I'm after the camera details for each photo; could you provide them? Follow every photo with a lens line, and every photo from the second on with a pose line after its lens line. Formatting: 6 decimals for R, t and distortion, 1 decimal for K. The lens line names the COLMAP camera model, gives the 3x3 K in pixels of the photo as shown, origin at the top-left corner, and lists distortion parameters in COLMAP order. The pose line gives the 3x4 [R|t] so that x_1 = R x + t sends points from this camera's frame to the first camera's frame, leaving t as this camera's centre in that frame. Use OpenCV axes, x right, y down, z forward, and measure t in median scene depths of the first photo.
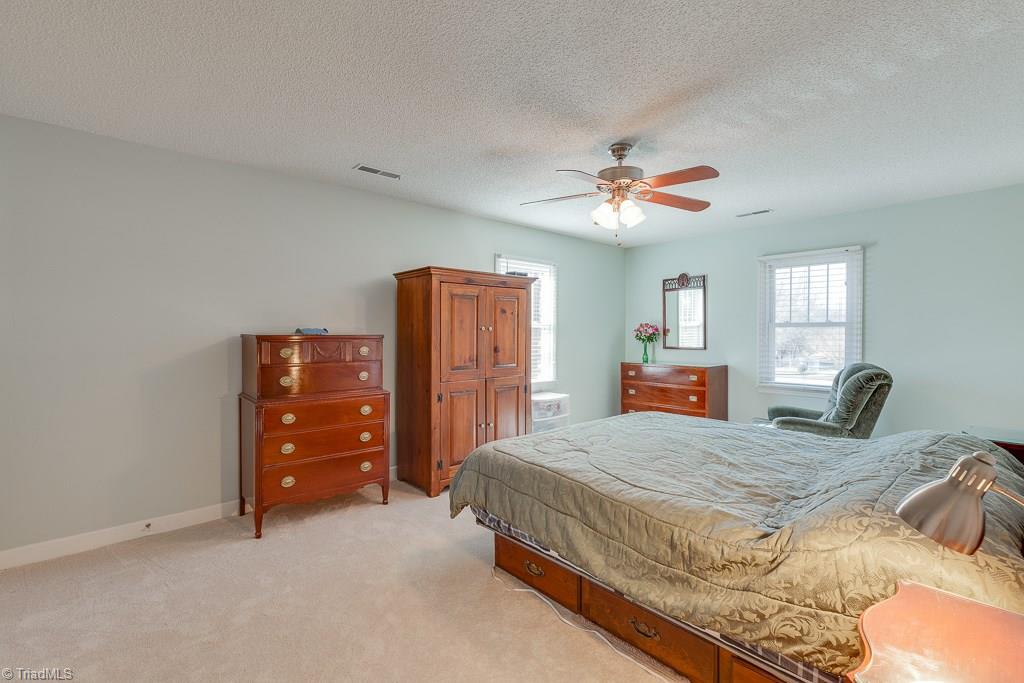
lens RADIAL K [[458.7, 0, 518.6], [0, 458.7, 337.1], [0, 0, 1]] dist [0.003035, -0.000258]
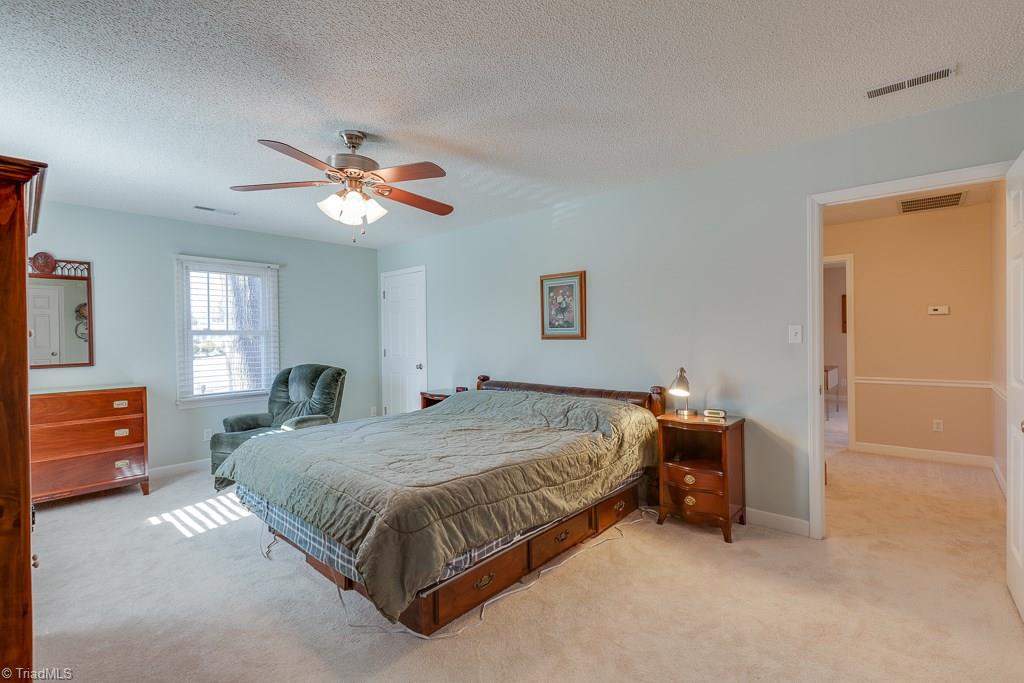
lens RADIAL K [[458.7, 0, 518.1], [0, 458.7, 337.9], [0, 0, 1]] dist [0.003035, -0.000258]
pose [[-0.115344, -0.000161, 0.993326, -0.631443], [0.021403, 0.999767, 0.002648, -0.006382], [-0.993095, 0.021565, -0.115314, 0.693568]]
